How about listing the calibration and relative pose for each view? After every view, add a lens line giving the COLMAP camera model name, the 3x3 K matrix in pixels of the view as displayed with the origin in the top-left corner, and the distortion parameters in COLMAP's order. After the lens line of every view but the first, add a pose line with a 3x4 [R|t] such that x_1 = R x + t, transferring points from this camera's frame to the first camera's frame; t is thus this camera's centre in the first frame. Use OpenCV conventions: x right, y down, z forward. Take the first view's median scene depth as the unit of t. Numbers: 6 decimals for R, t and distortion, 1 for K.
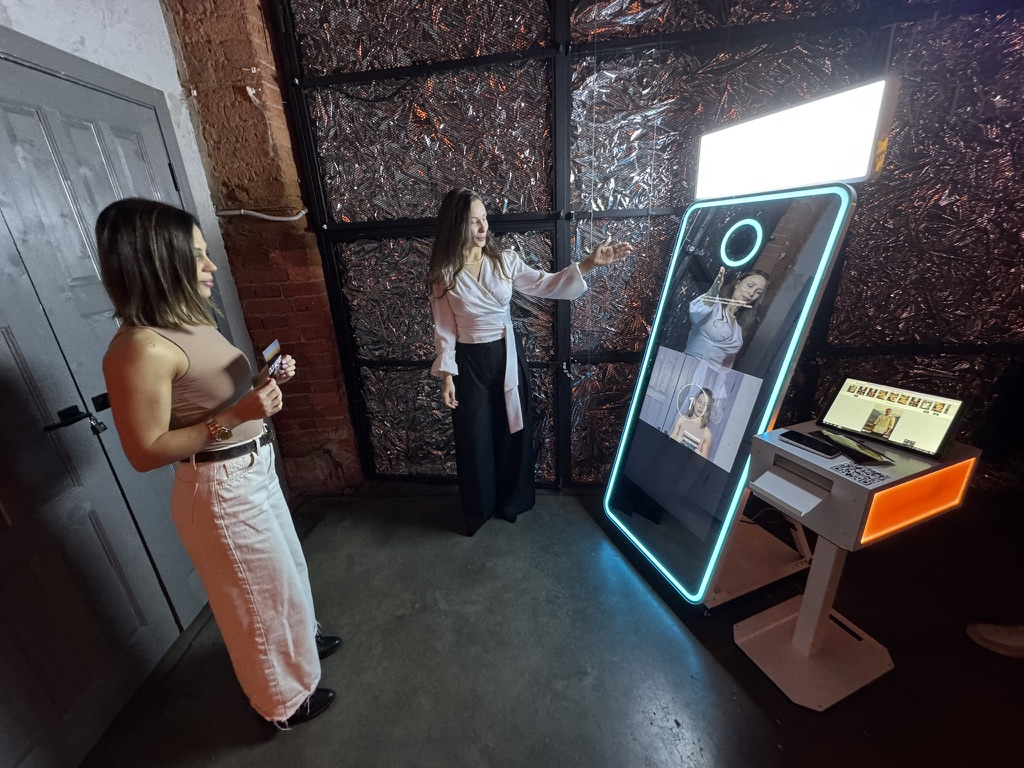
lens RADIAL K [[408.7, 0, 510.4], [0, 408.7, 382.1], [0, 0, 1]] dist [0.000010, -0.000578]
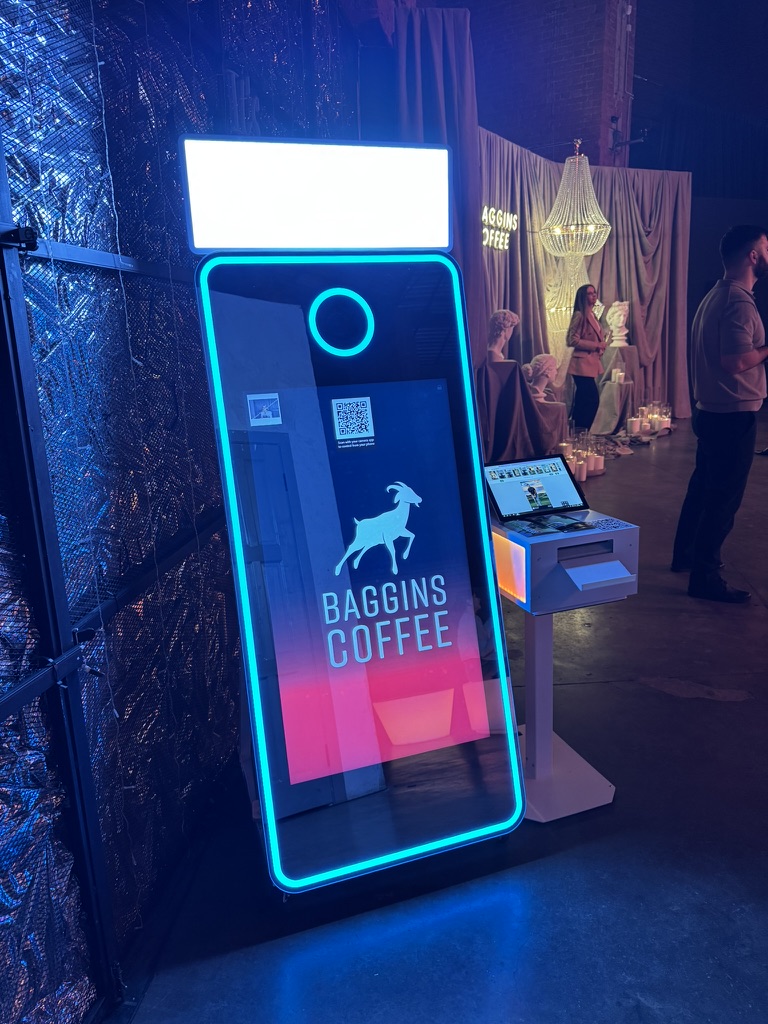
lens RADIAL K [[718.0, 0, 384.0], [0, 718.0, 512.0], [0, 0, 1]] dist [0.122426, -0.223400]
pose [[0.017089, -0.204720, 0.978671, -0.538391], [0.369843, 0.910684, 0.184041, -0.202903], [-0.928937, 0.358810, 0.091277, 0.762817]]
